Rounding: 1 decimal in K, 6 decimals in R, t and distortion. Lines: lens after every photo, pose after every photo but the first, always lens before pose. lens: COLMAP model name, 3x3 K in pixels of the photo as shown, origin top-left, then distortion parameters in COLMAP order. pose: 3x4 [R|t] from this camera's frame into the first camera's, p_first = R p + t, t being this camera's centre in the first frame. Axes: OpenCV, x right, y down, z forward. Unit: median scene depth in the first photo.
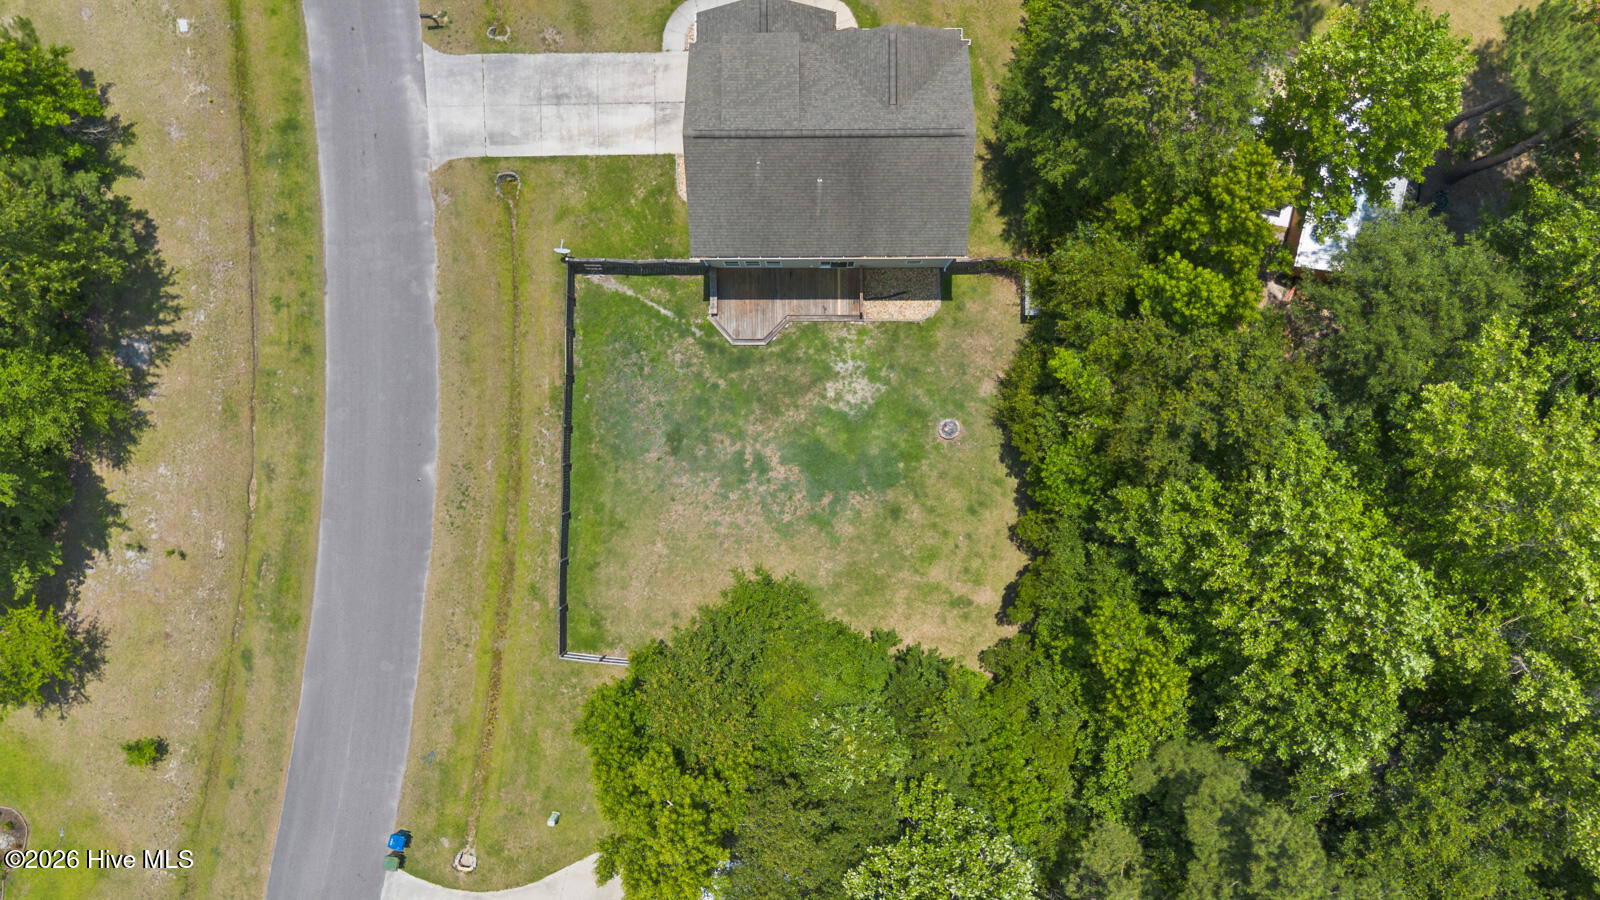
lens RADIAL K [[1147.5, 0, 803.3], [0, 1147.5, 447.3], [0, 0, 1]] dist [0.075088, -0.072236]
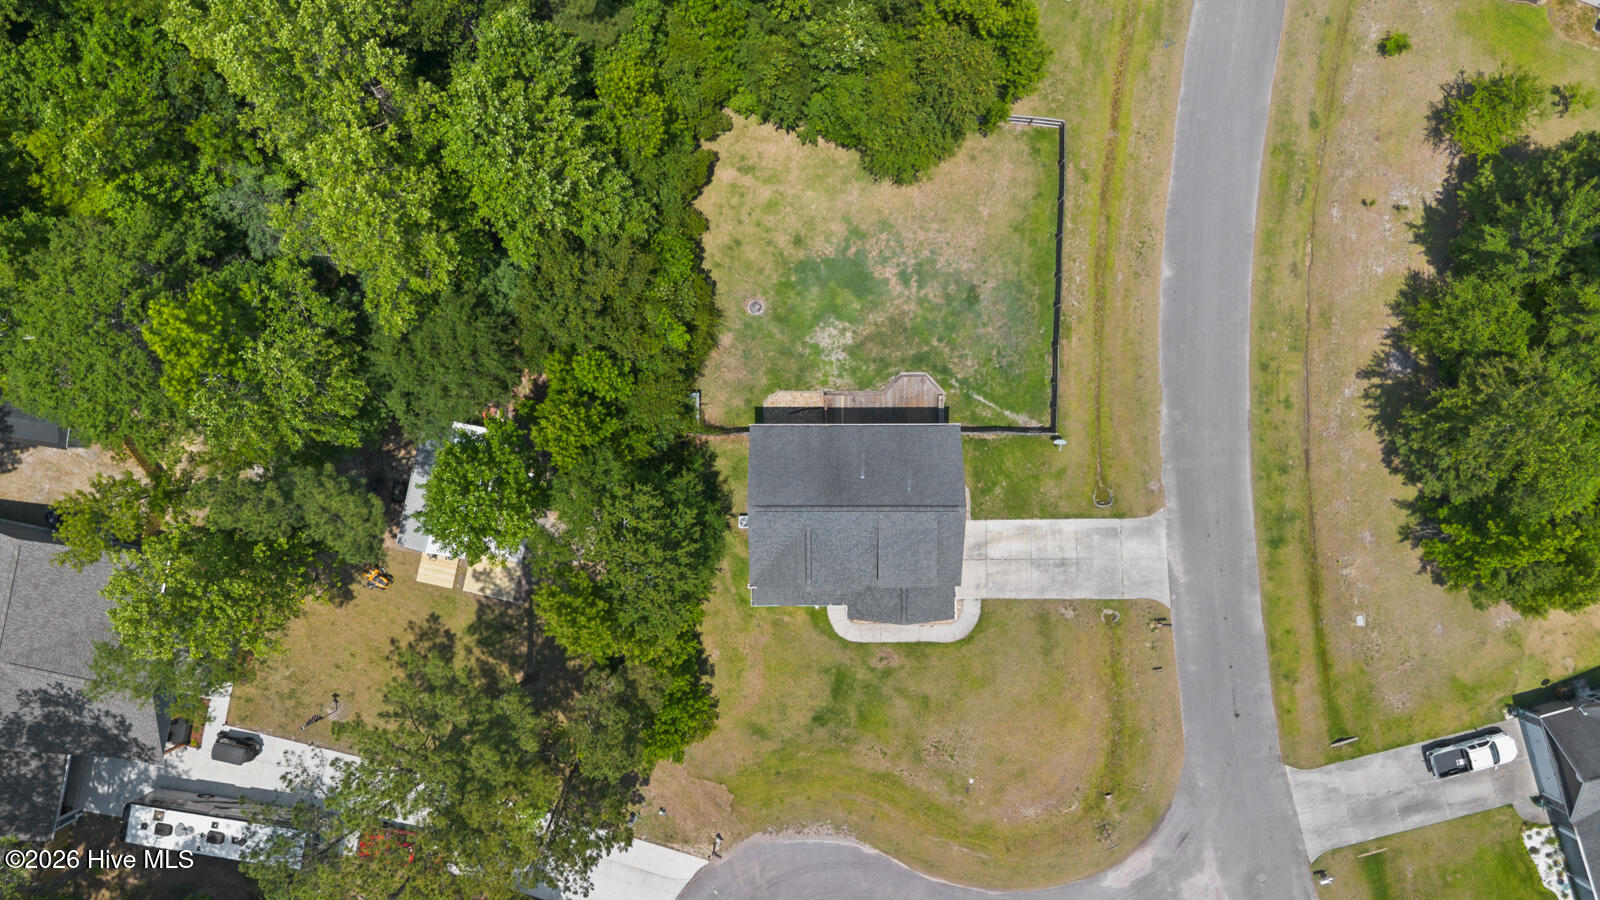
lens RADIAL K [[1147.5, 0, 803.3], [0, 1147.5, 447.3], [0, 0, 1]] dist [0.075088, -0.072236]
pose [[-0.999795, -0.000181, 0.020247, 0.049000], [0.000023, -0.999969, -0.007811, -0.162727], [0.020248, -0.007809, 0.999764, -0.275274]]
